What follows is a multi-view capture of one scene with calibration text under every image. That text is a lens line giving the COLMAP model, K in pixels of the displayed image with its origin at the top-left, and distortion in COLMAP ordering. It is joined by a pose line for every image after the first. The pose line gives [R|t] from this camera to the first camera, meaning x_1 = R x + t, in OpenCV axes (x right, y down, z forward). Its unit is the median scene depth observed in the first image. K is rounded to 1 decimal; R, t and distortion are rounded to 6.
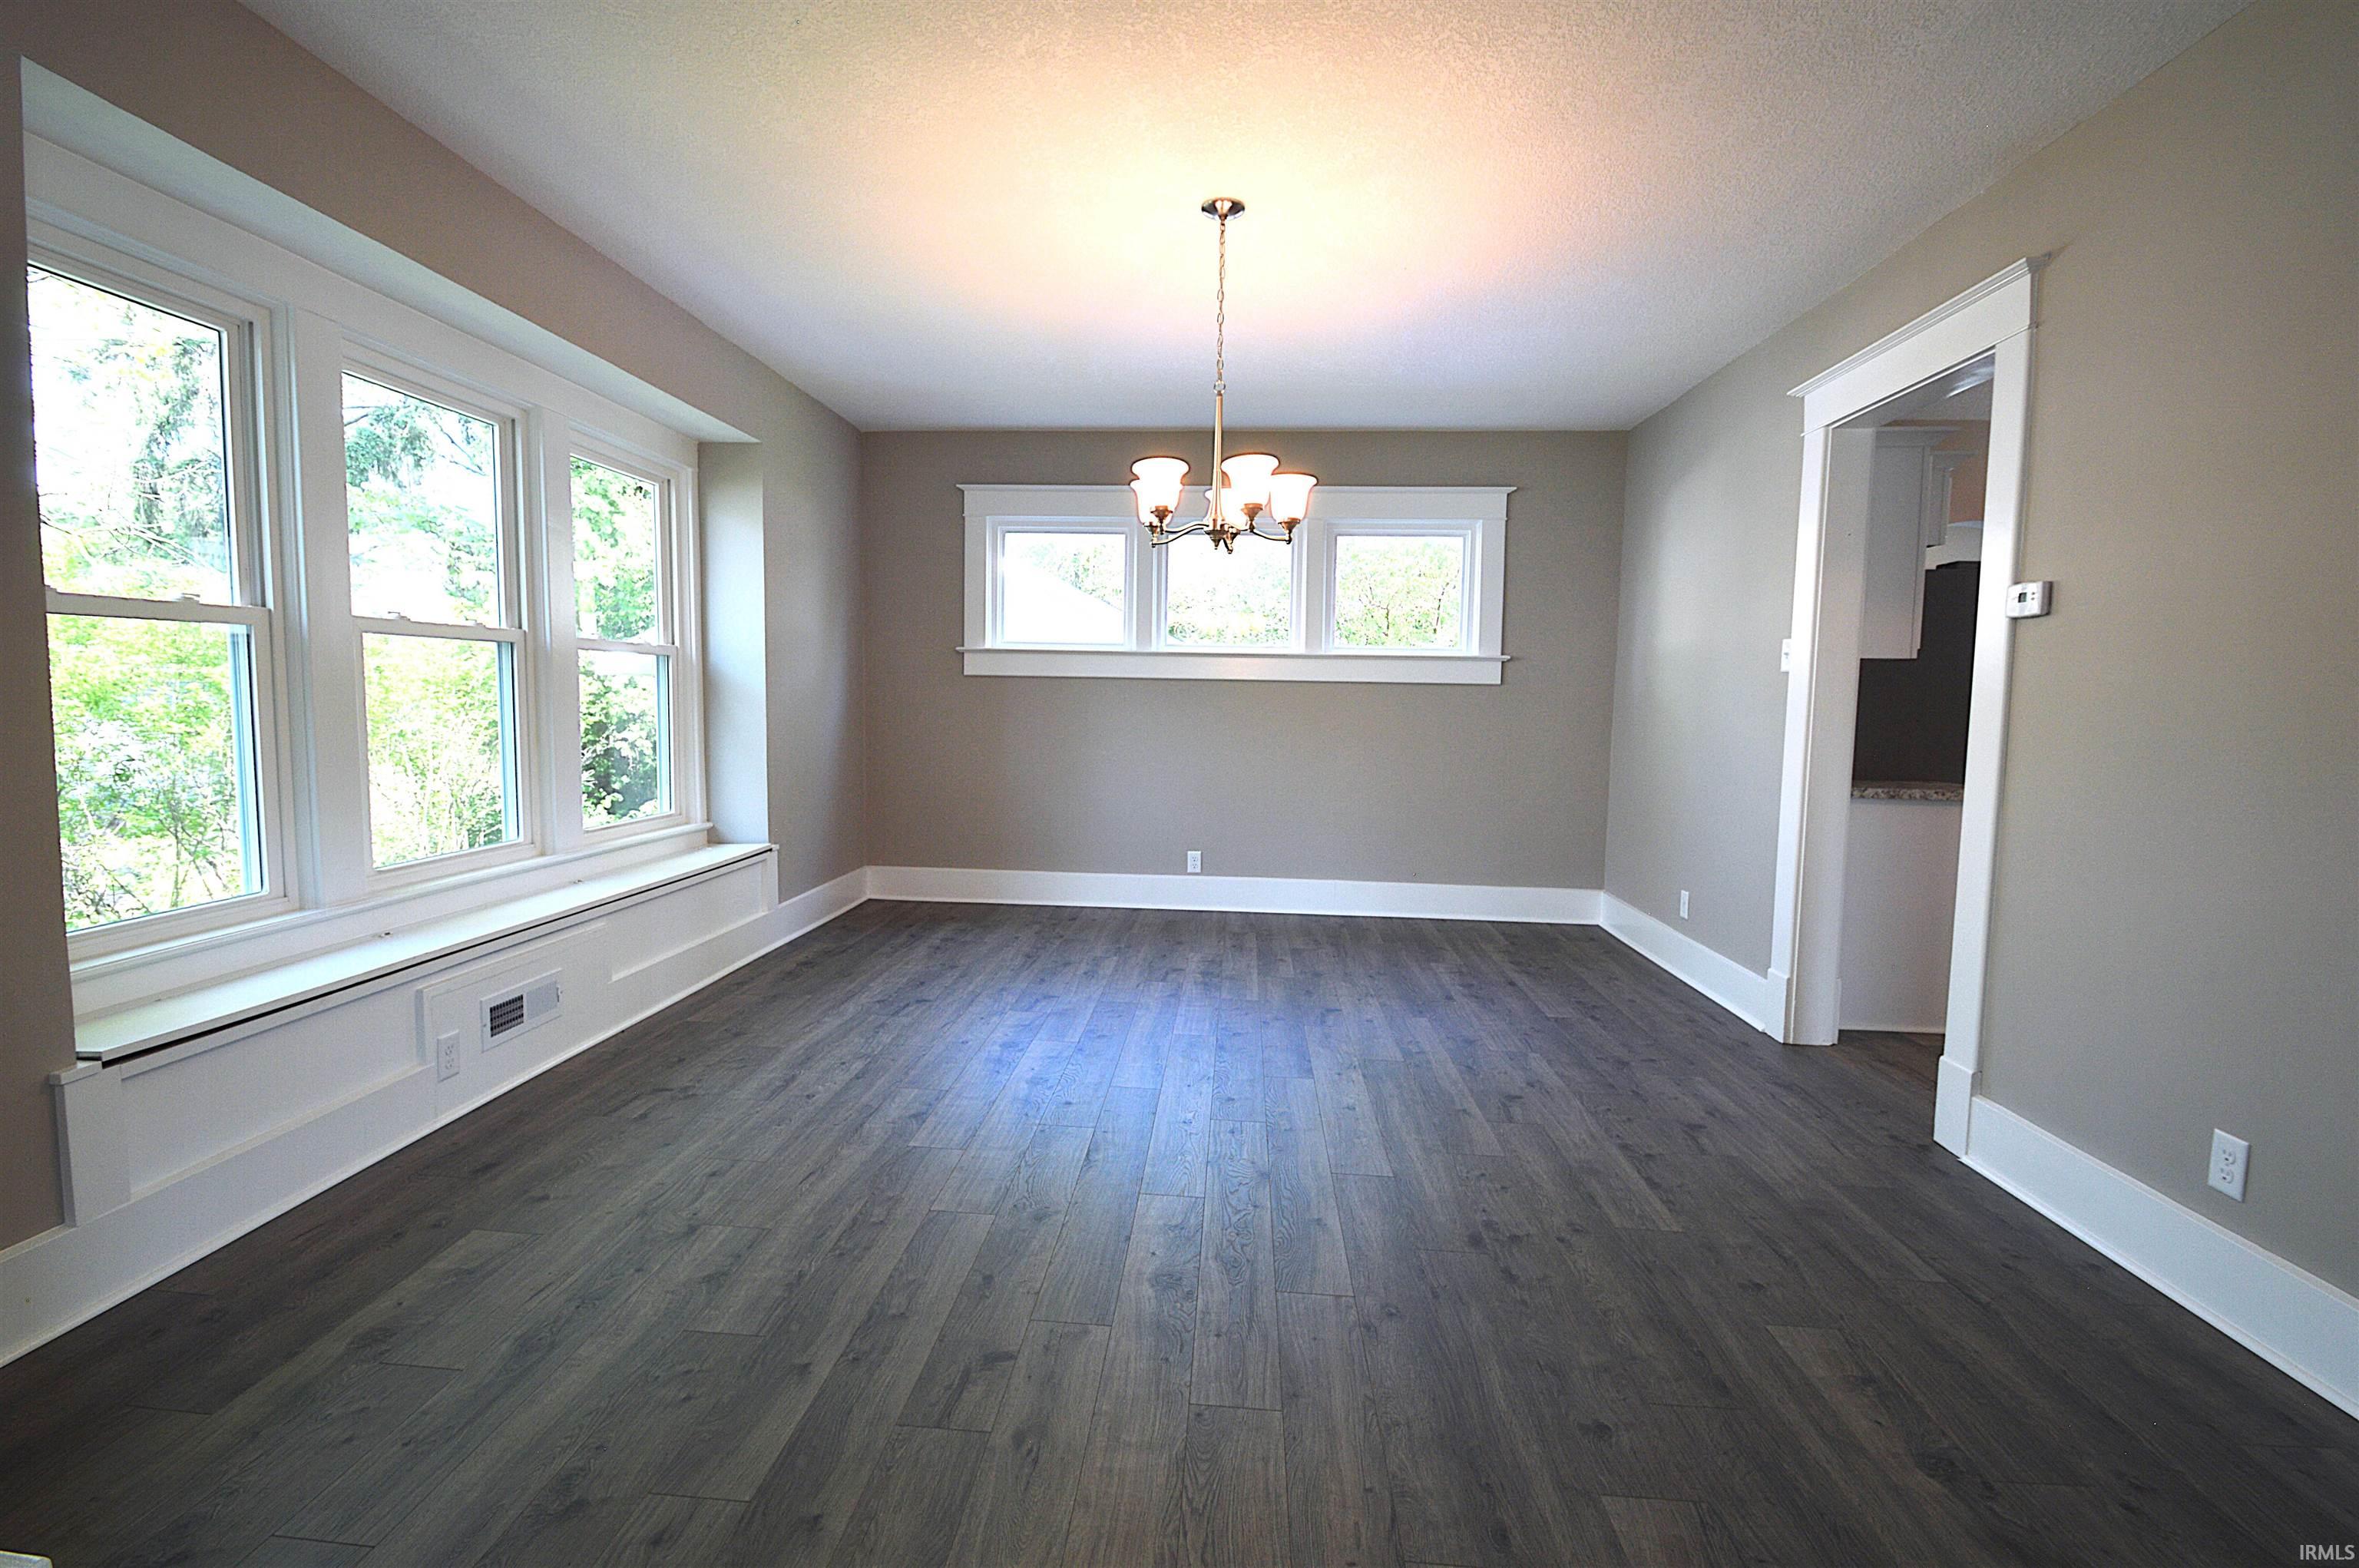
lens RADIAL K [[1072.0, 0, 1173.9], [0, 1072.0, 779.6], [0, 0, 1]] dist [0.002650, -0.002388]
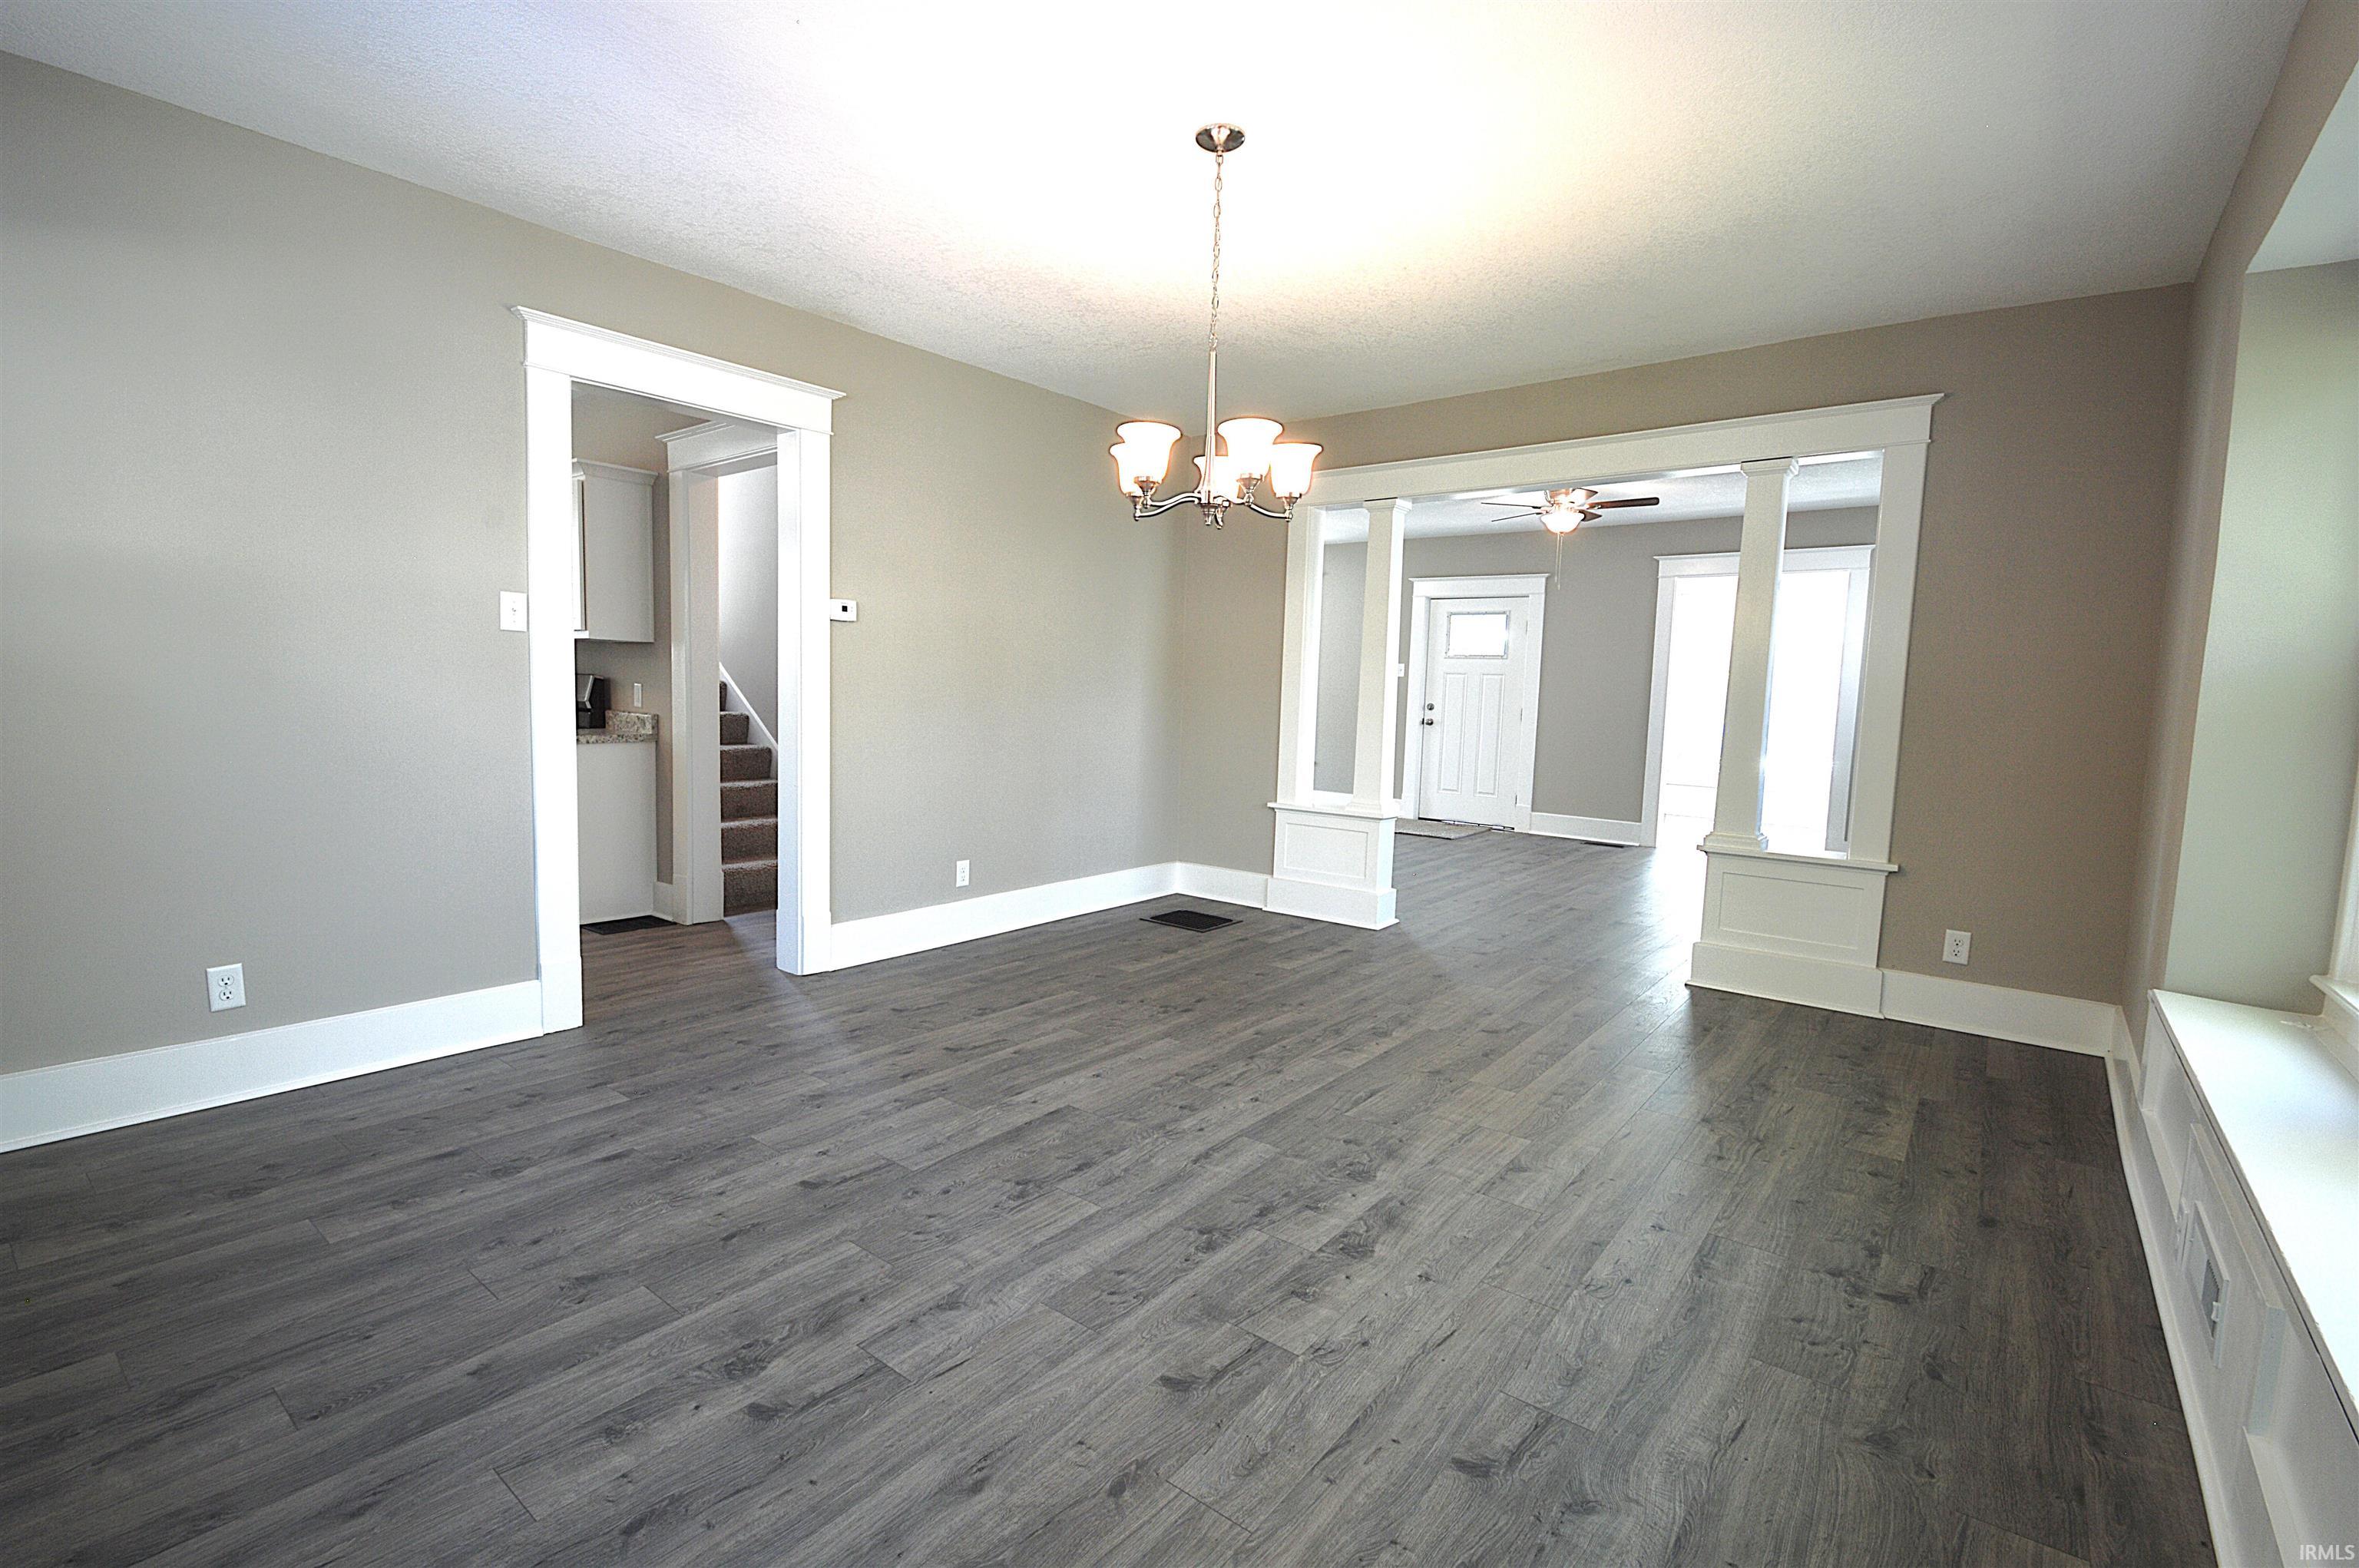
lens RADIAL K [[1072.0, 0, 1181.1], [0, 1072.0, 790.3], [0, 0, 1]] dist [0.002650, -0.002388]
pose [[-0.835453, -0.093361, 0.541574, -0.419147], [0.000750, 0.985270, 0.171007, -0.136580], [-0.549562, 0.143274, -0.823076, 1.685738]]
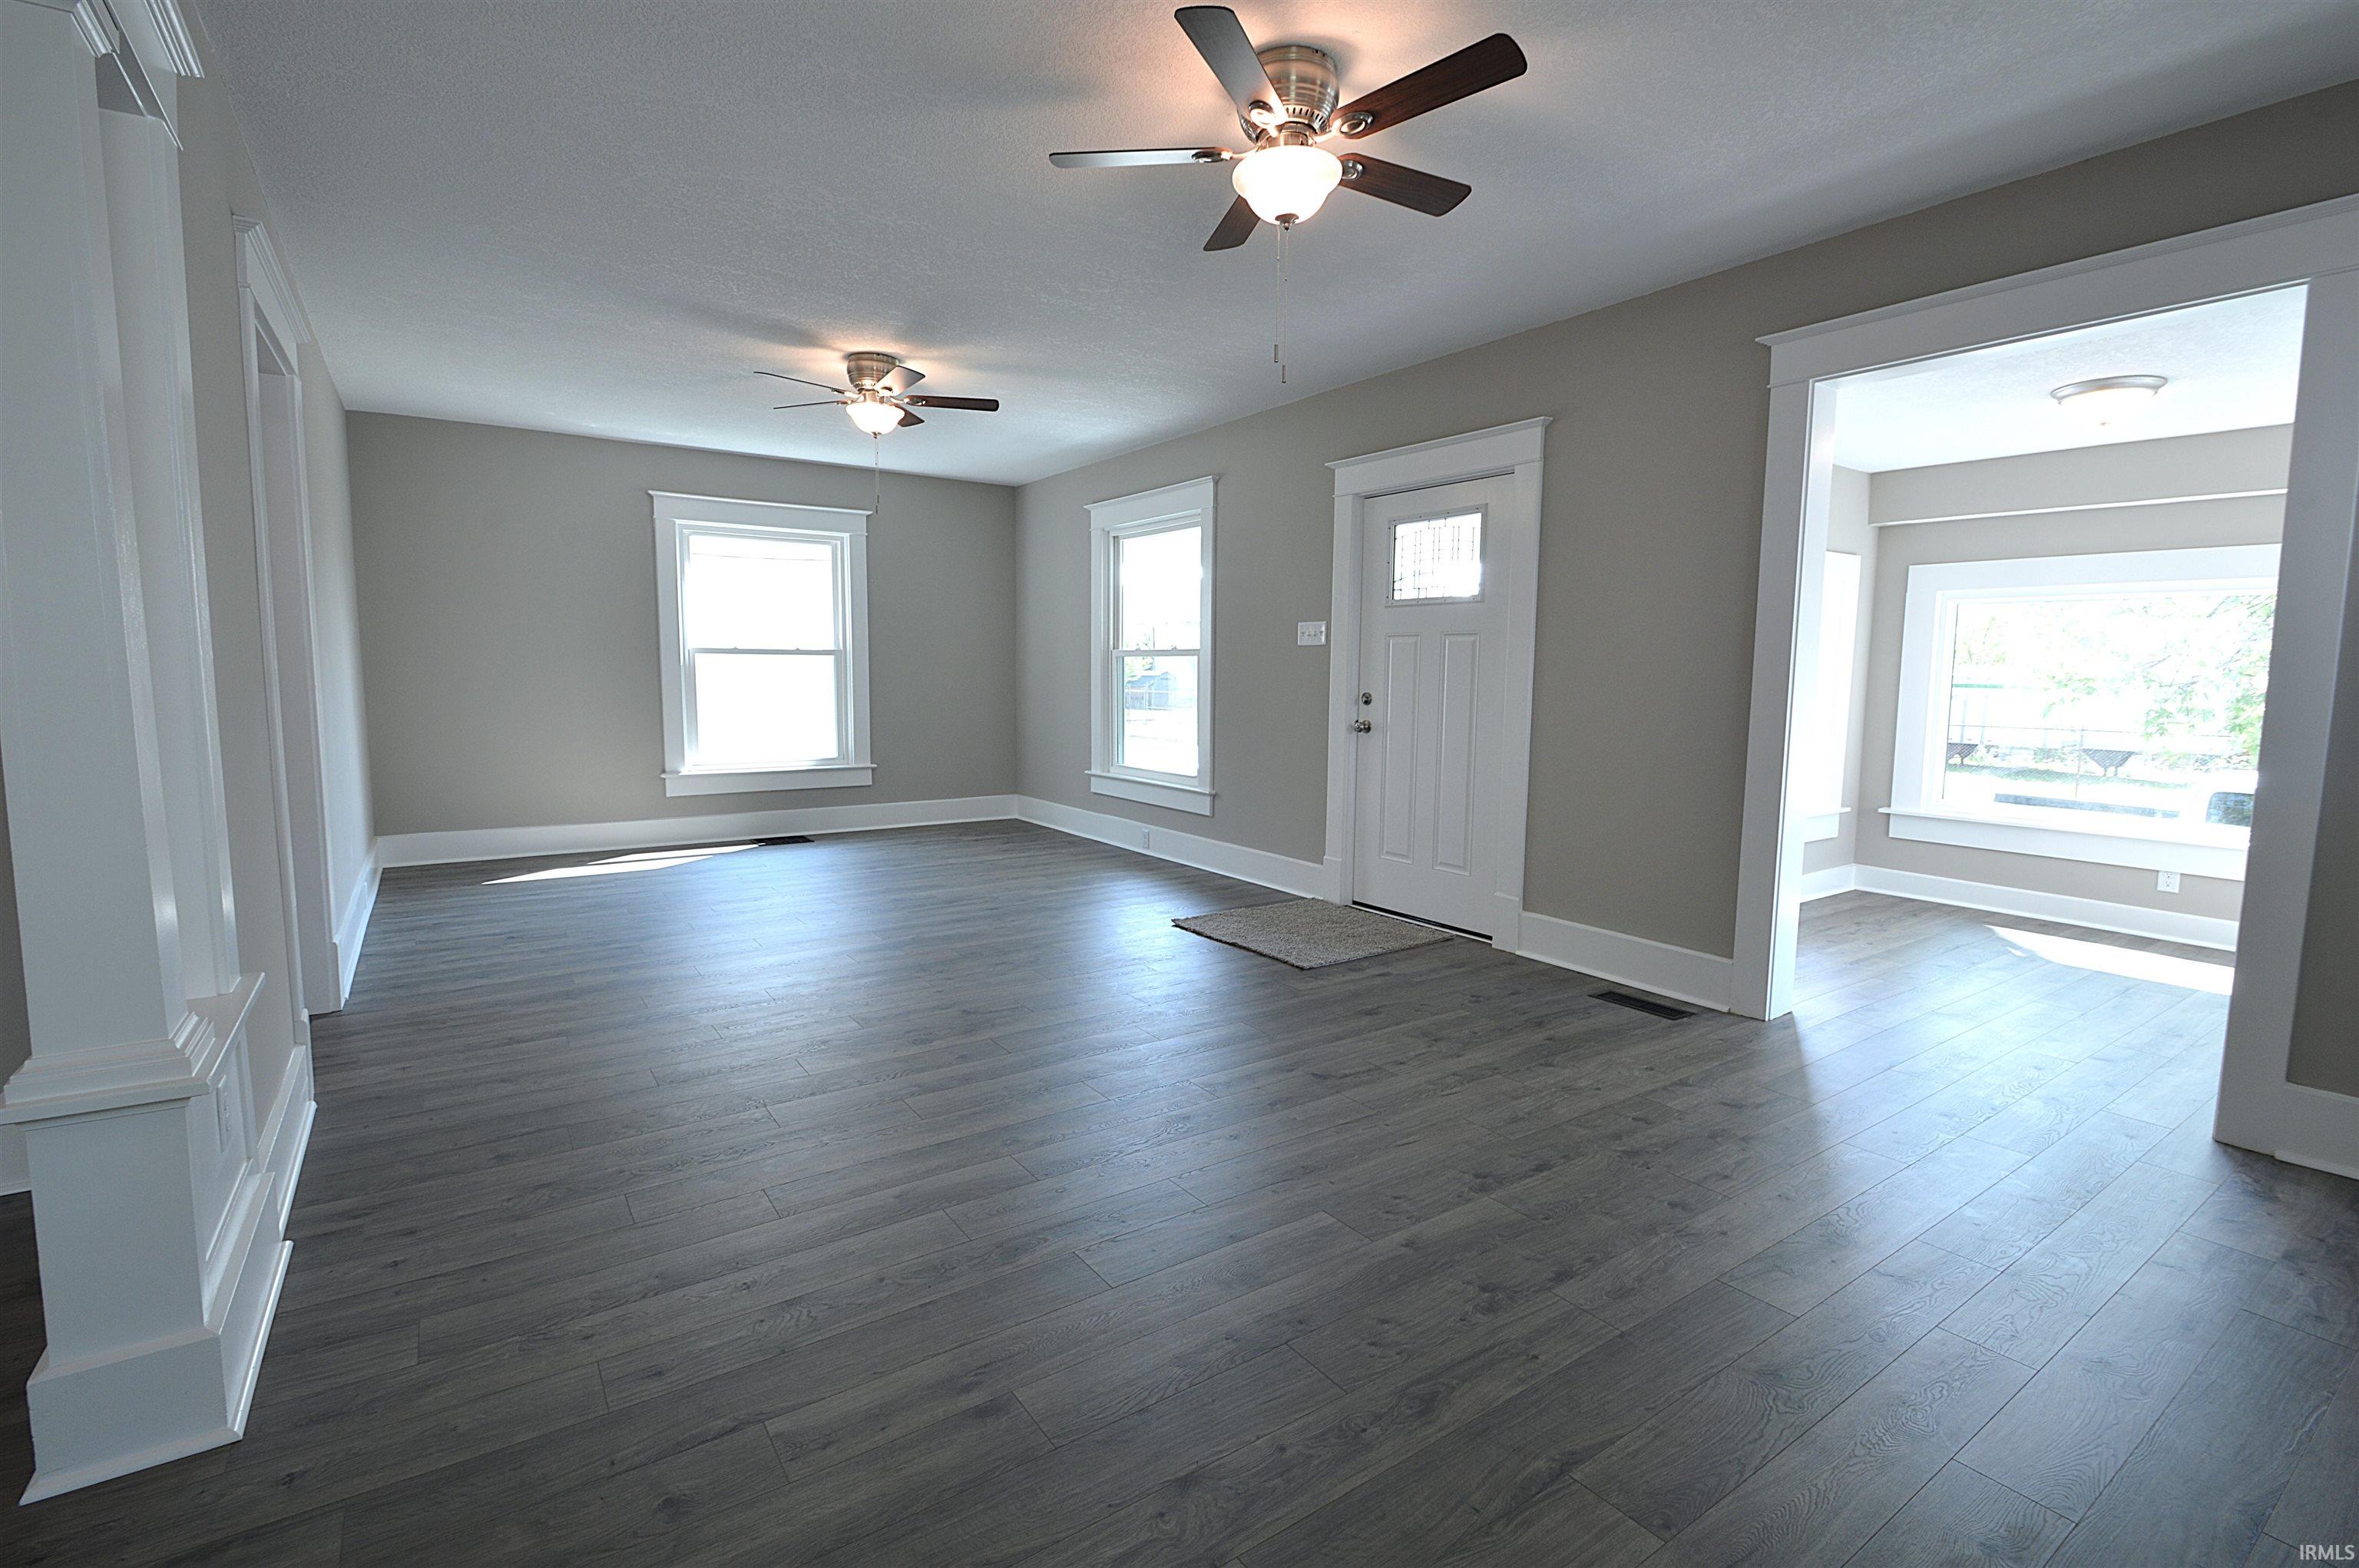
lens RADIAL K [[1072.0, 0, 1162.2], [0, 1072.0, 782.8], [0, 0, 1]] dist [0.002650, -0.002388]
pose [[-0.617153, -0.099839, 0.780483, -0.419904], [0.045464, 0.985736, 0.162044, -0.132003], [-0.785528, 0.135490, -0.603811, 1.628576]]
